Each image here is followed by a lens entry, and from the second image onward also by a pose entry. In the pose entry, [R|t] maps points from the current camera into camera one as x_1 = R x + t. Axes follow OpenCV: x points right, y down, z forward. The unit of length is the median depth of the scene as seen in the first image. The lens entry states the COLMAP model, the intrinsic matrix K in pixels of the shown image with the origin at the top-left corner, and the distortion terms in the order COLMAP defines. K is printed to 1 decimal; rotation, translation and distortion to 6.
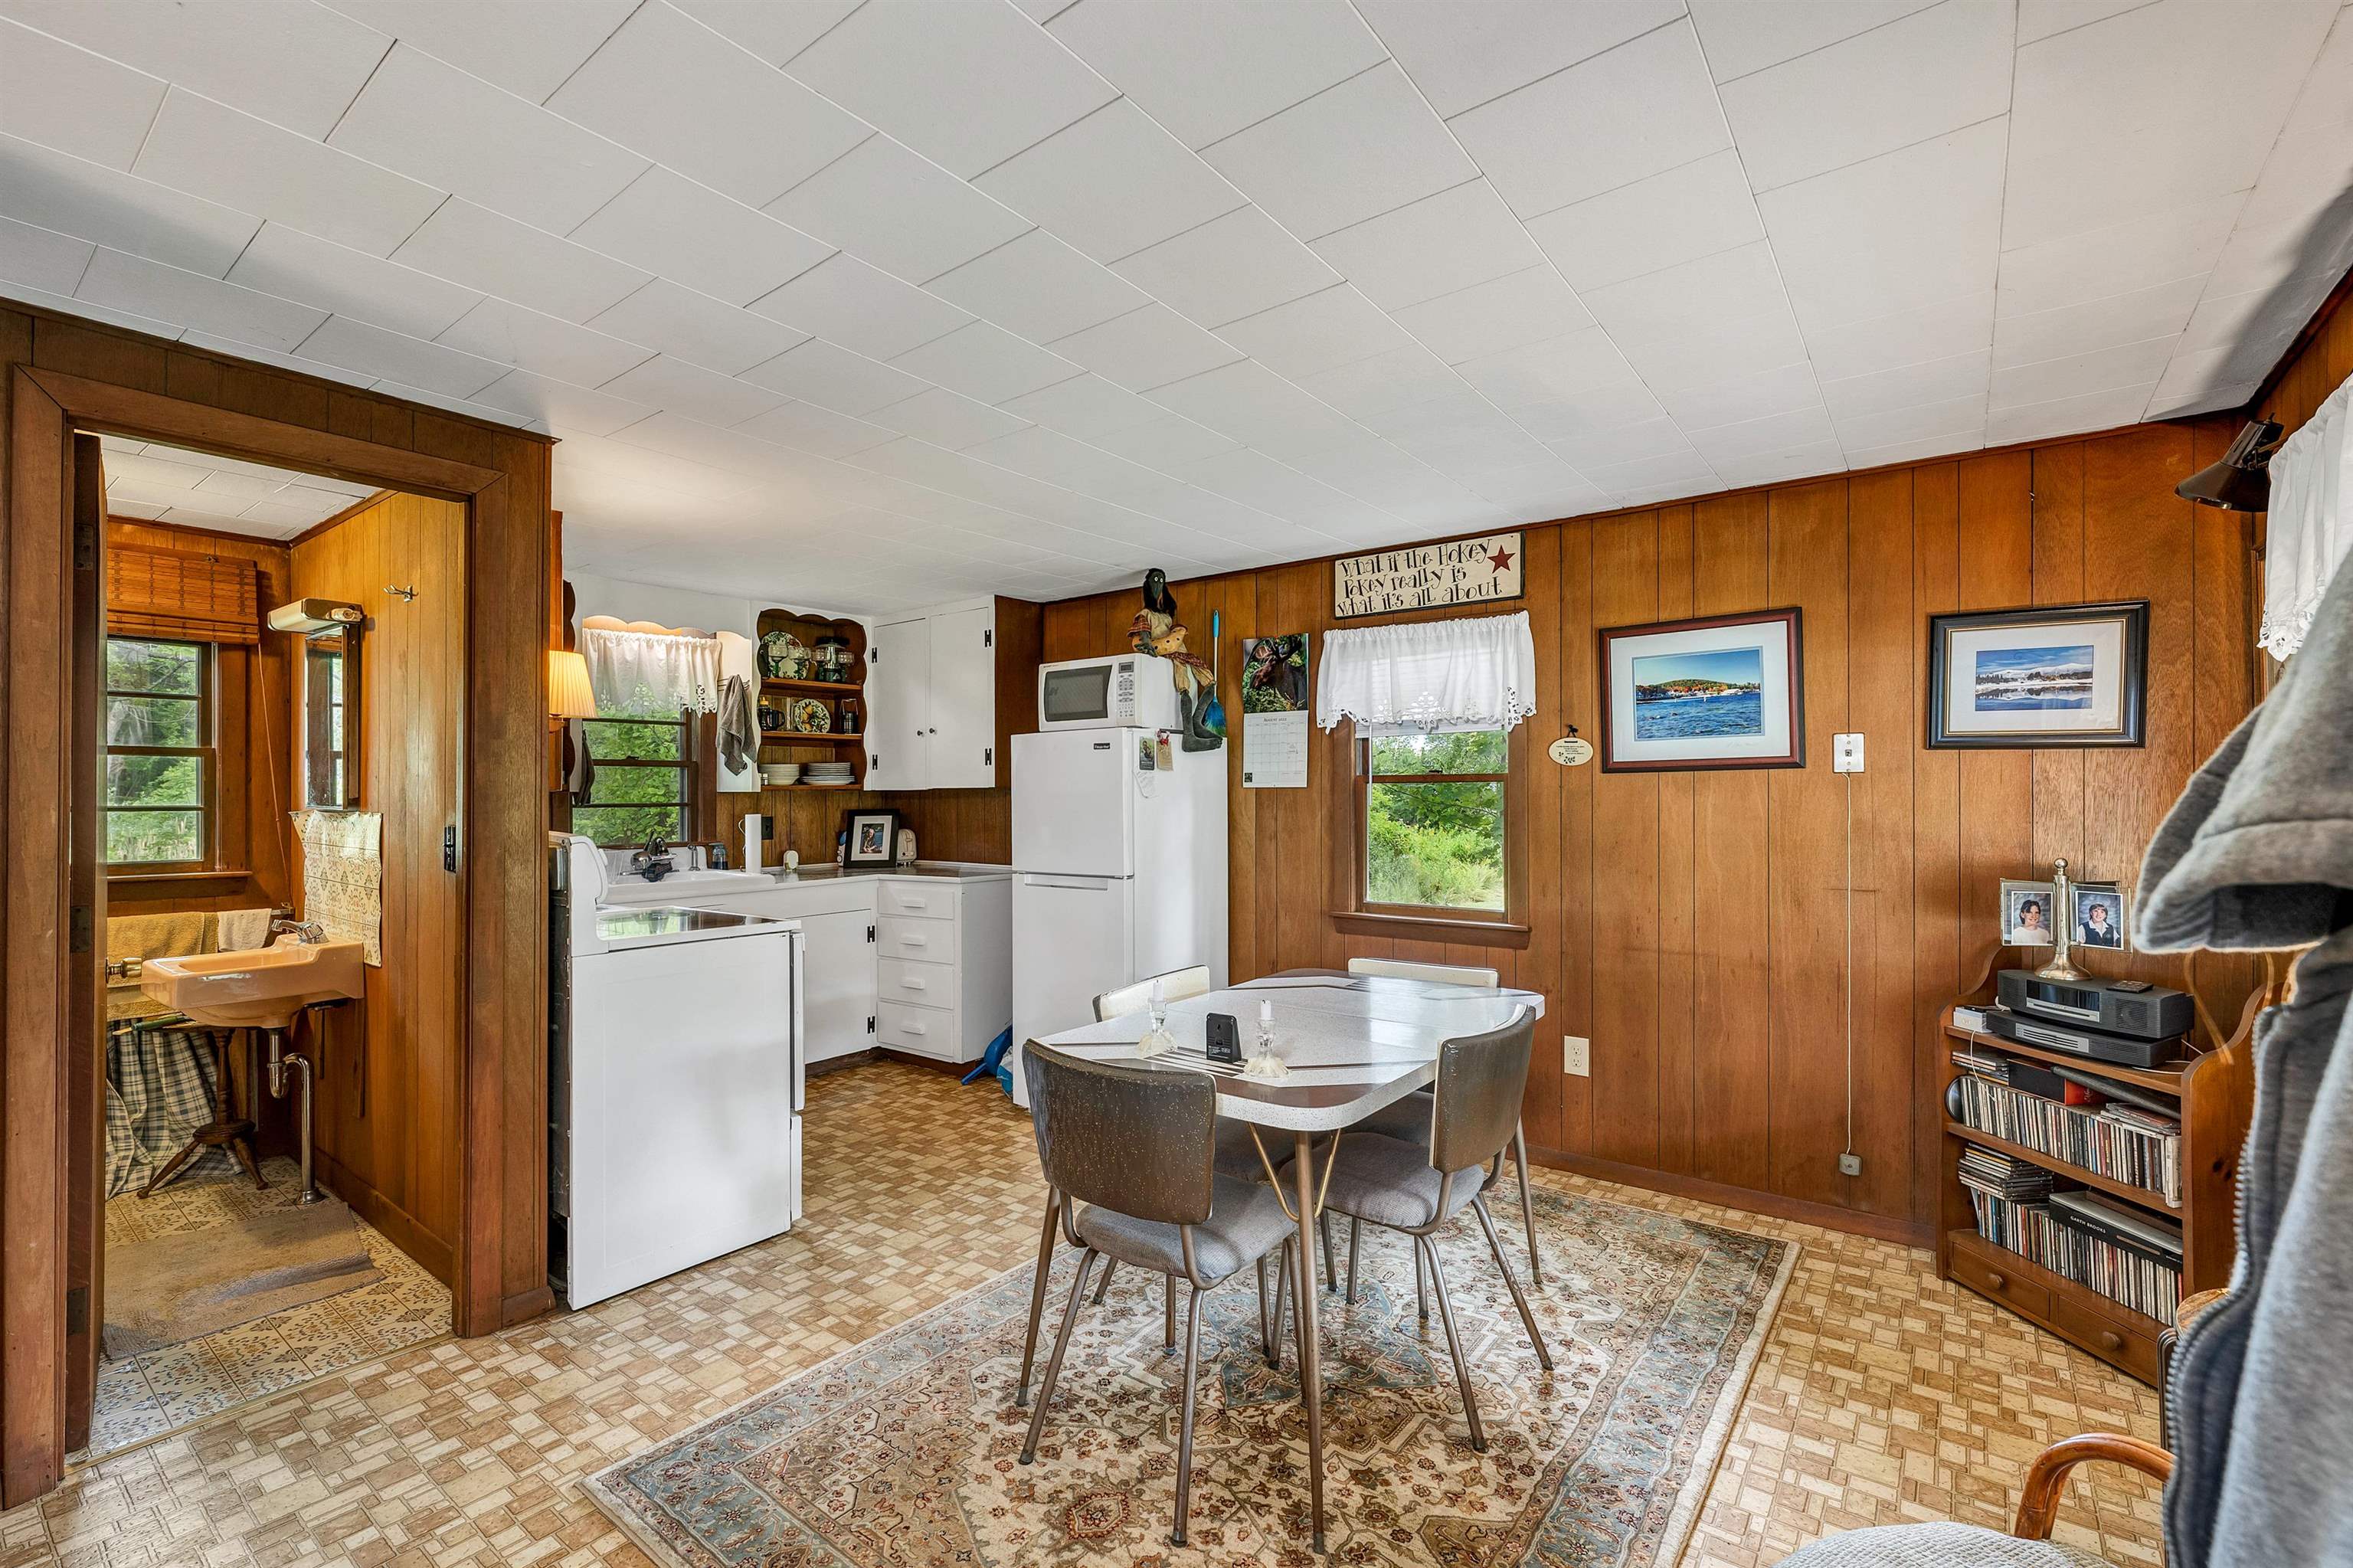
lens RADIAL K [[1030.3, 0, 1202.5], [0, 1030.3, 790.3], [0, 0, 1]] dist [0.000778, -0.000287]
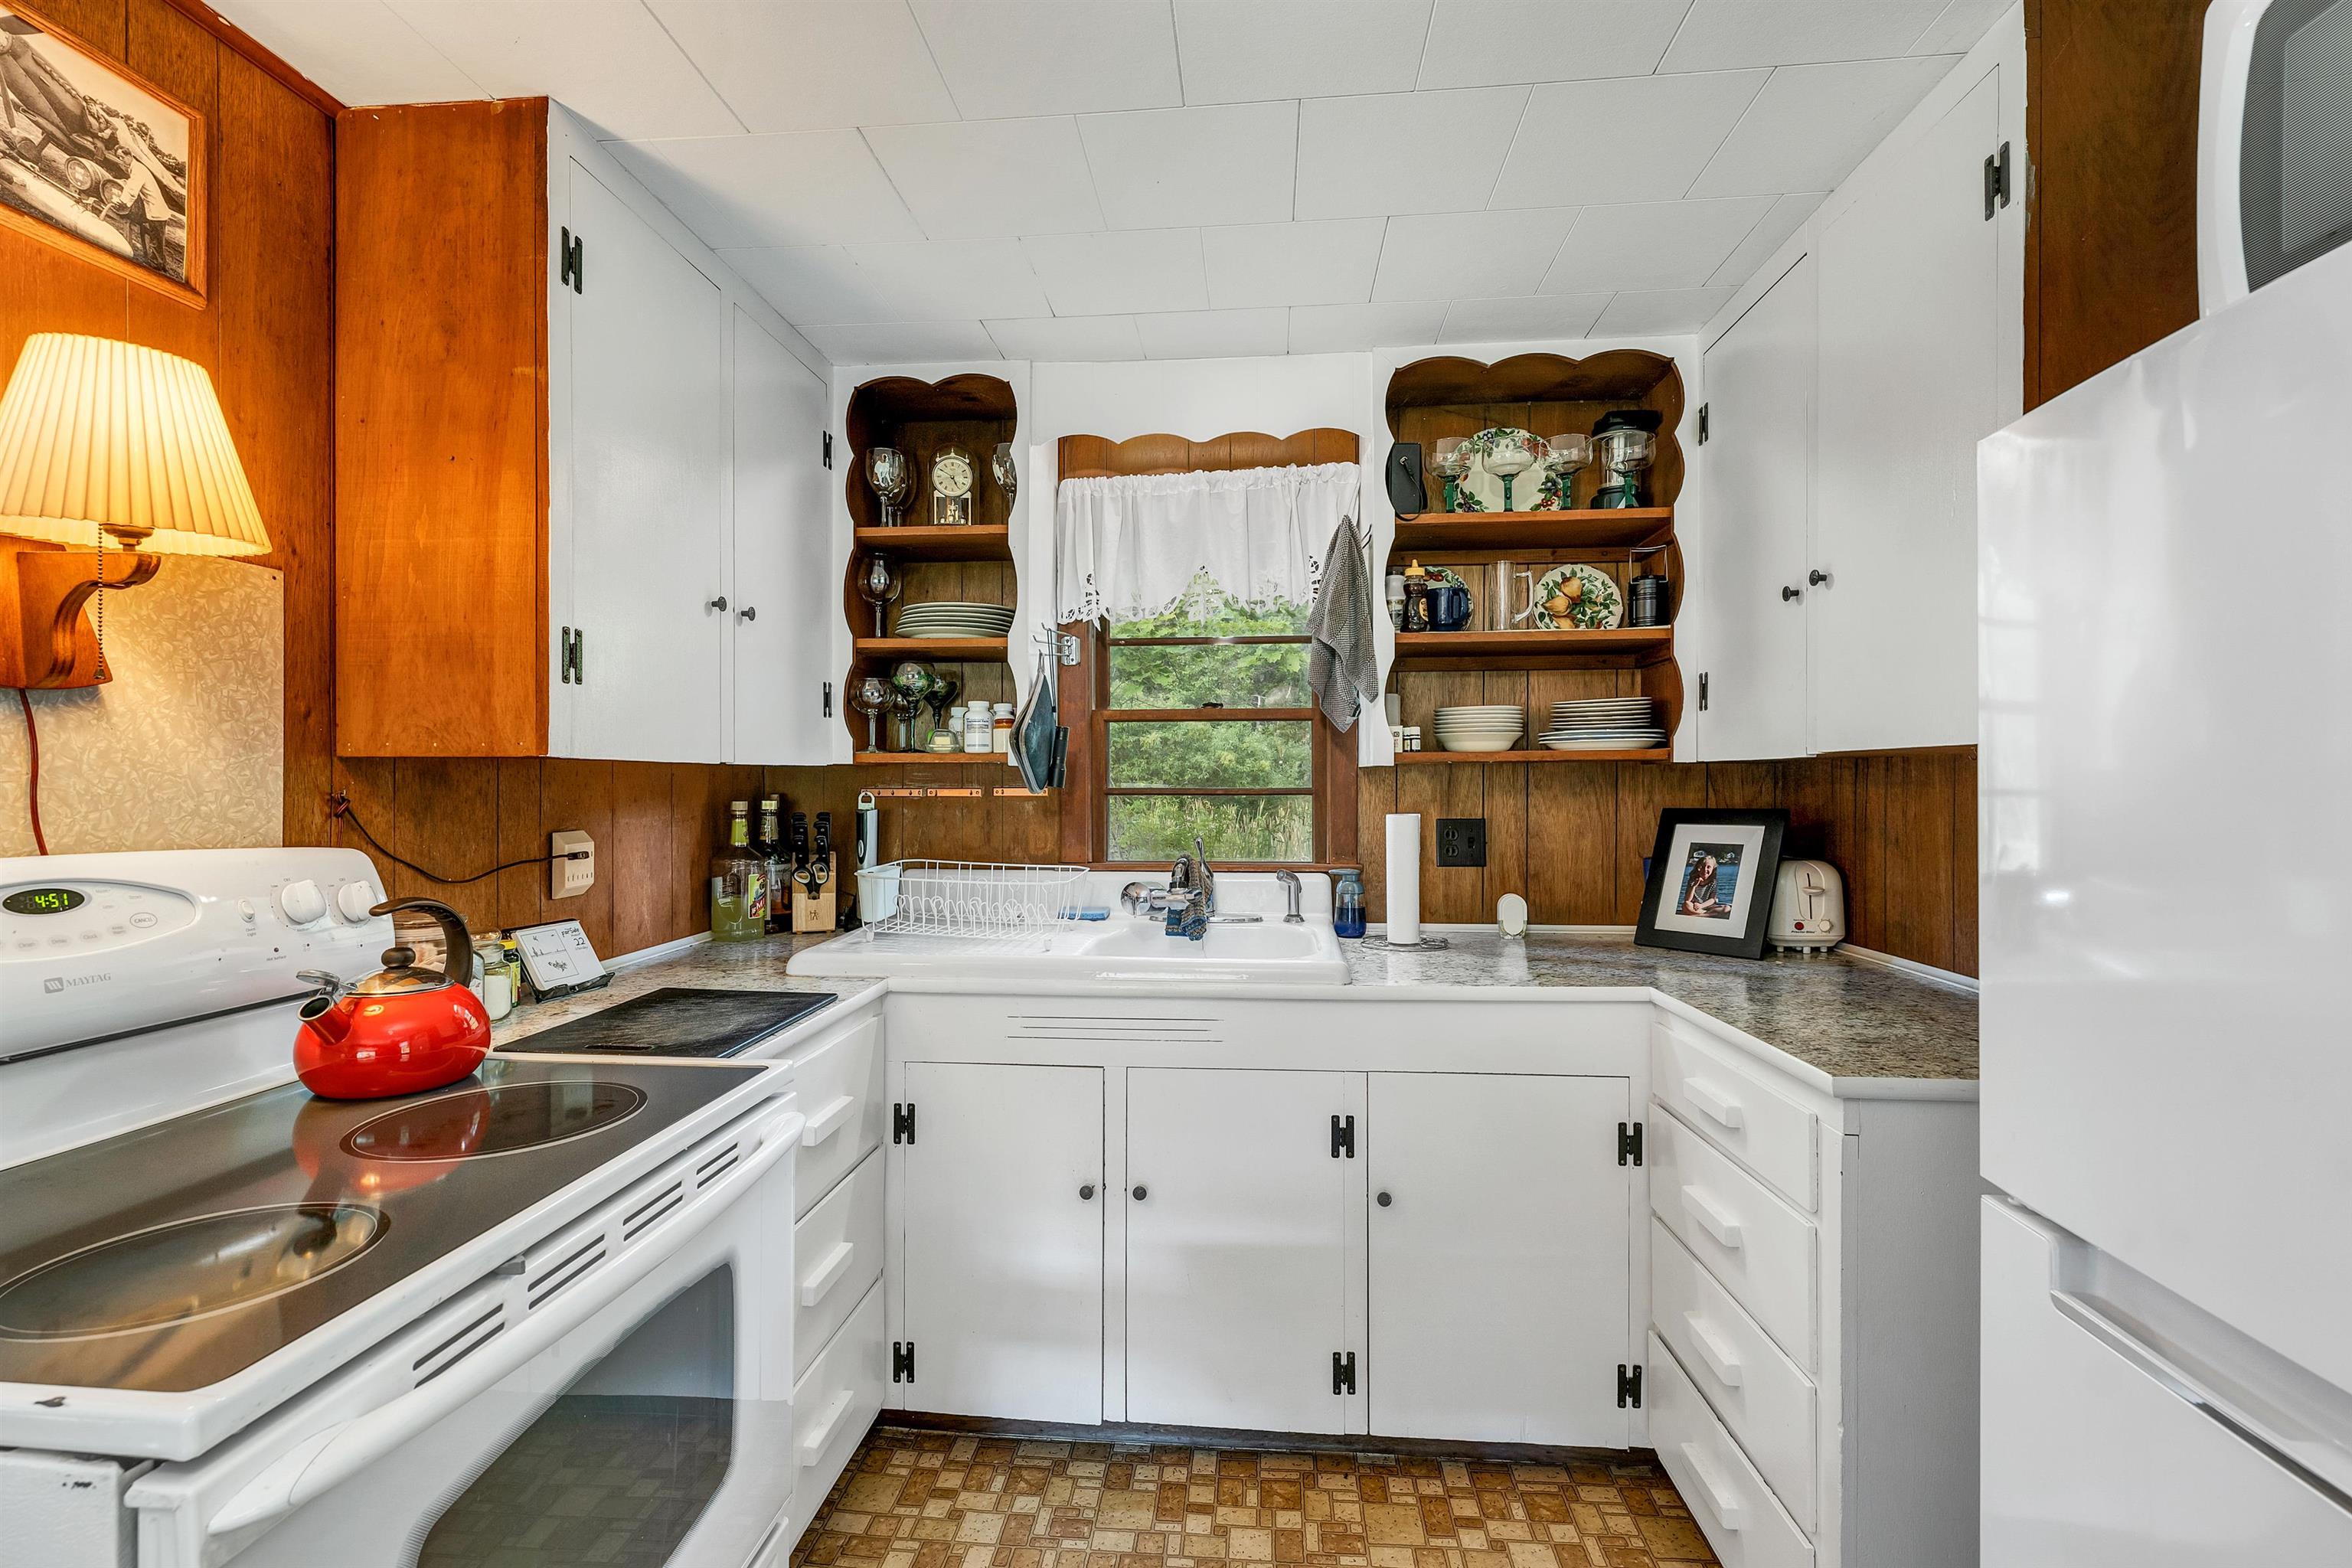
lens RADIAL K [[1029.8, 0, 1170.4], [0, 1029.8, 782.6], [0, 0, 1]] dist [0.000778, -0.000287]
pose [[0.510980, 0.004492, -0.859581, -0.085087], [0.003571, 0.999967, 0.007348, 0.004699], [0.859585, -0.006824, 0.510947, 0.657476]]
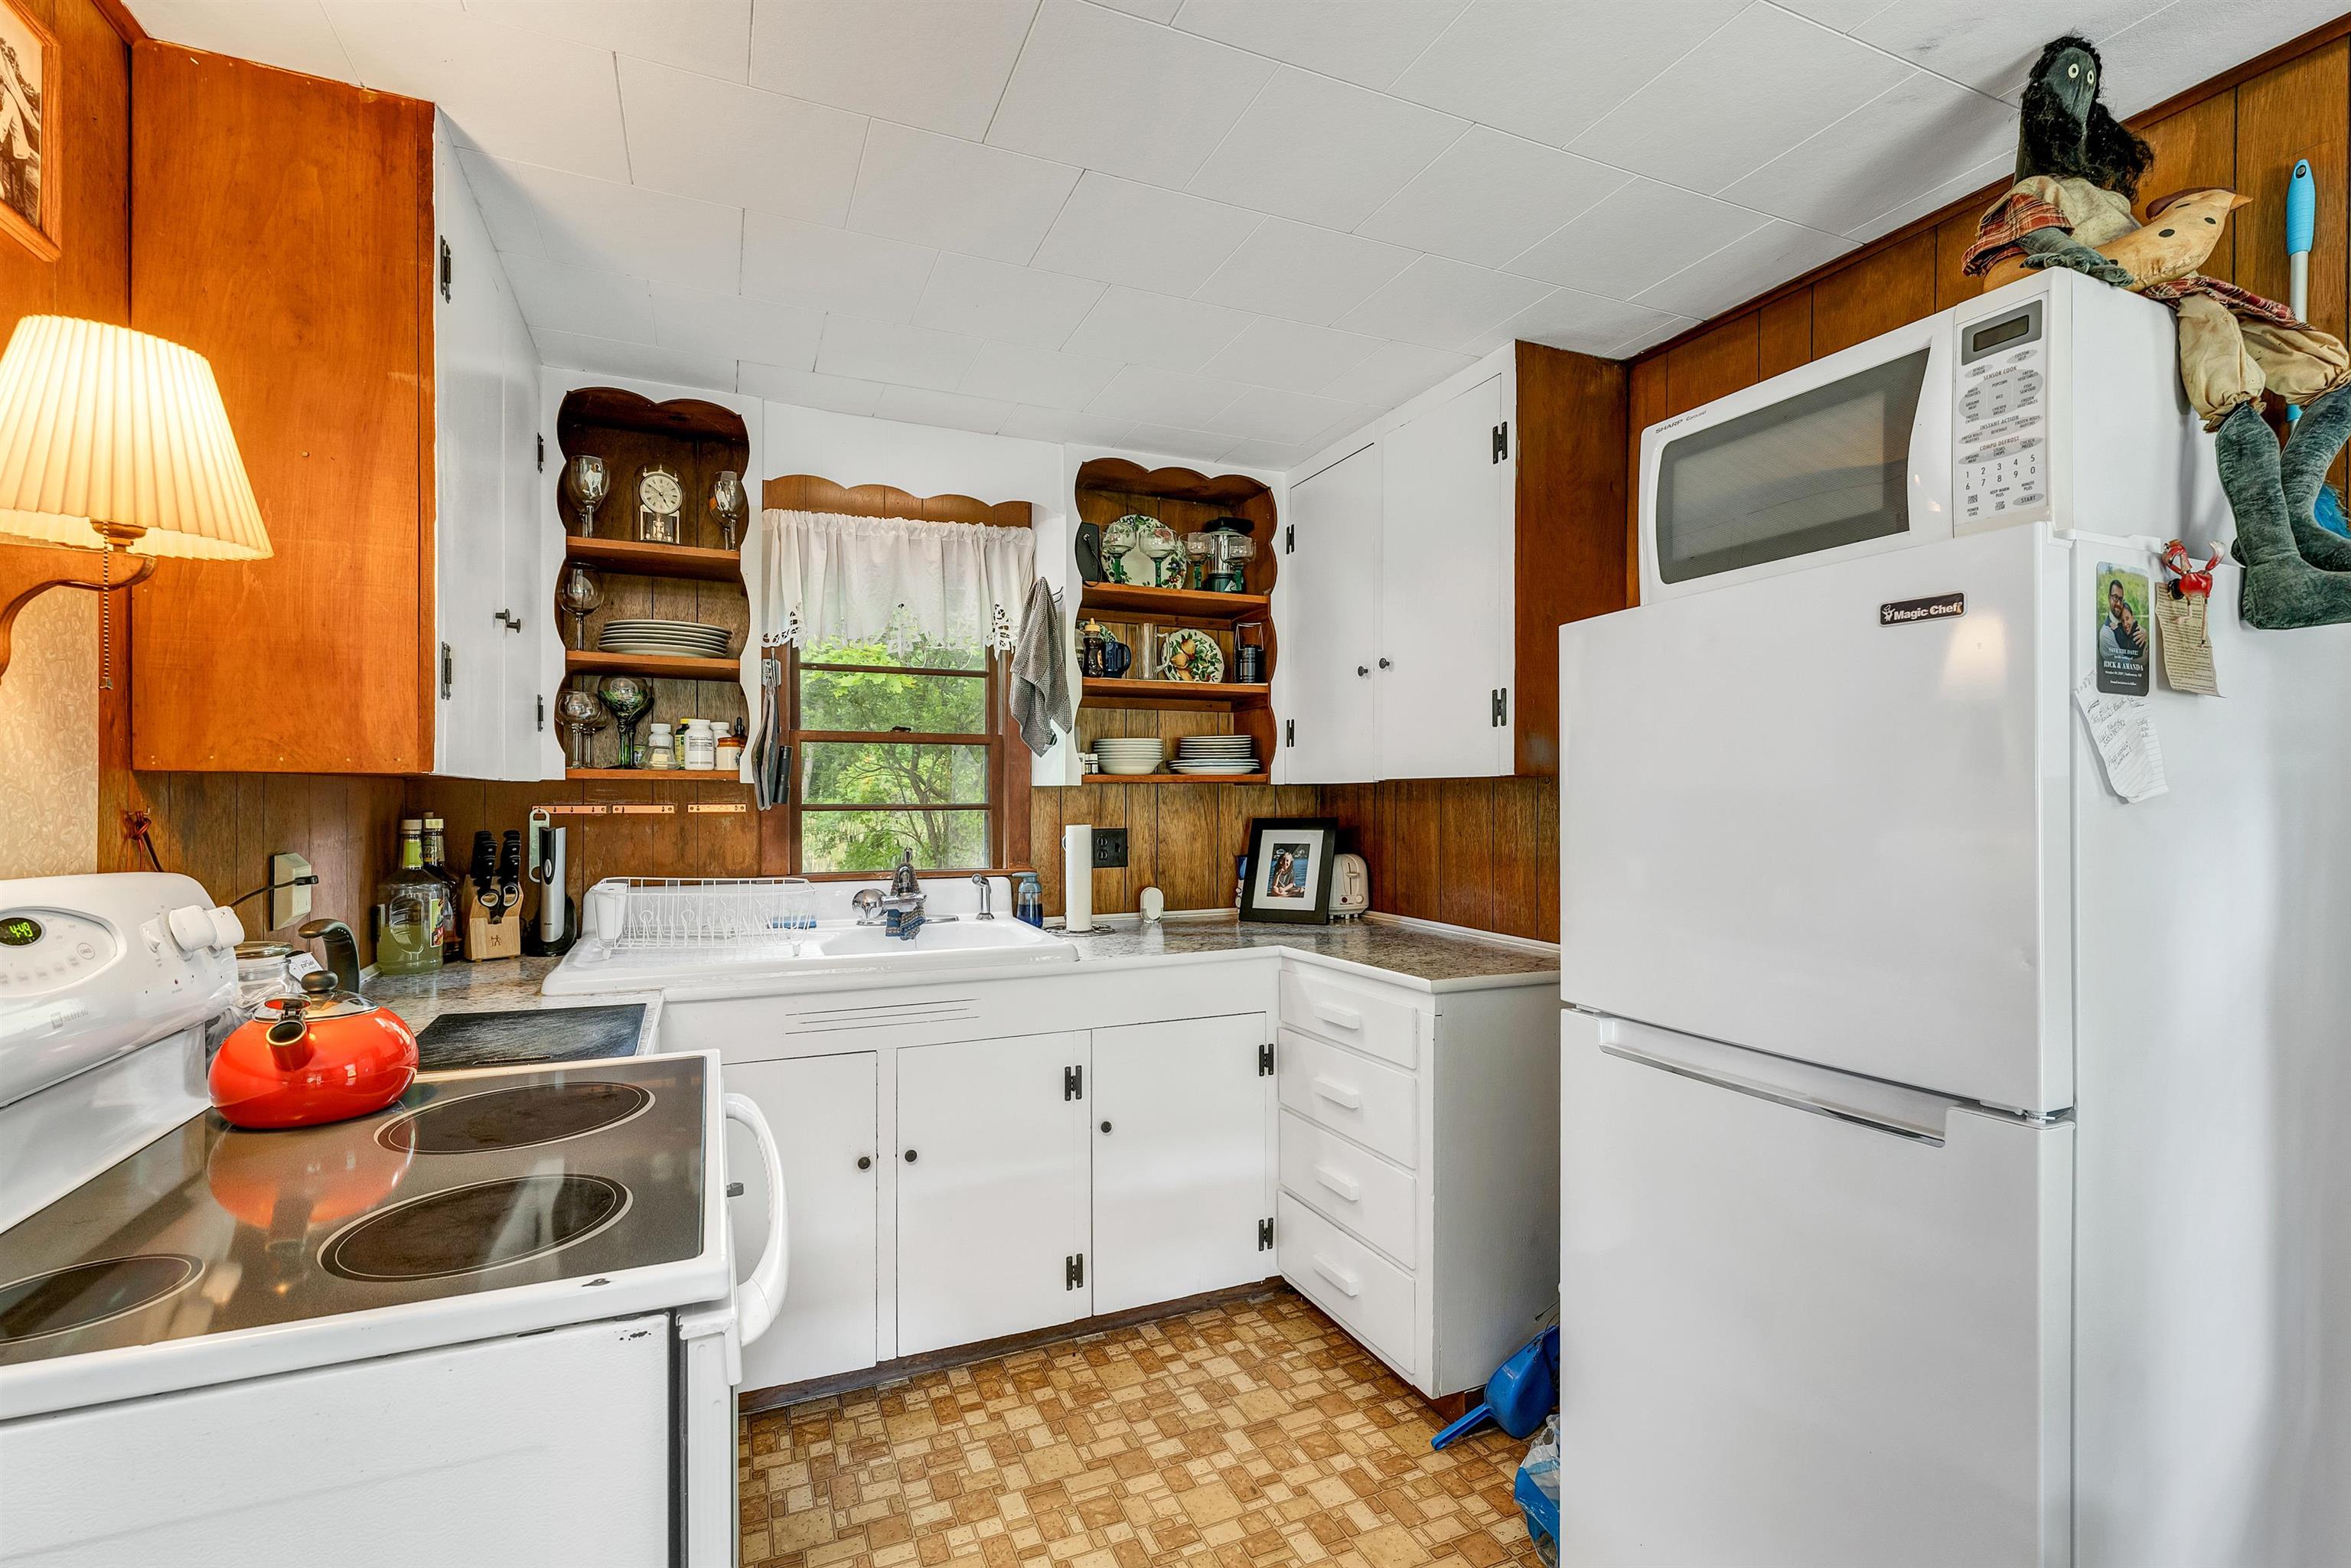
lens RADIAL K [[1029.3, 0, 1166.0], [0, 1029.3, 802.0], [0, 0, 1]] dist [0.000778, -0.000287]
pose [[0.862900, 0.006742, -0.505330, -0.102734], [-0.000953, 0.999931, 0.011712, 0.003379], [0.505374, -0.009625, 0.862847, 0.521481]]
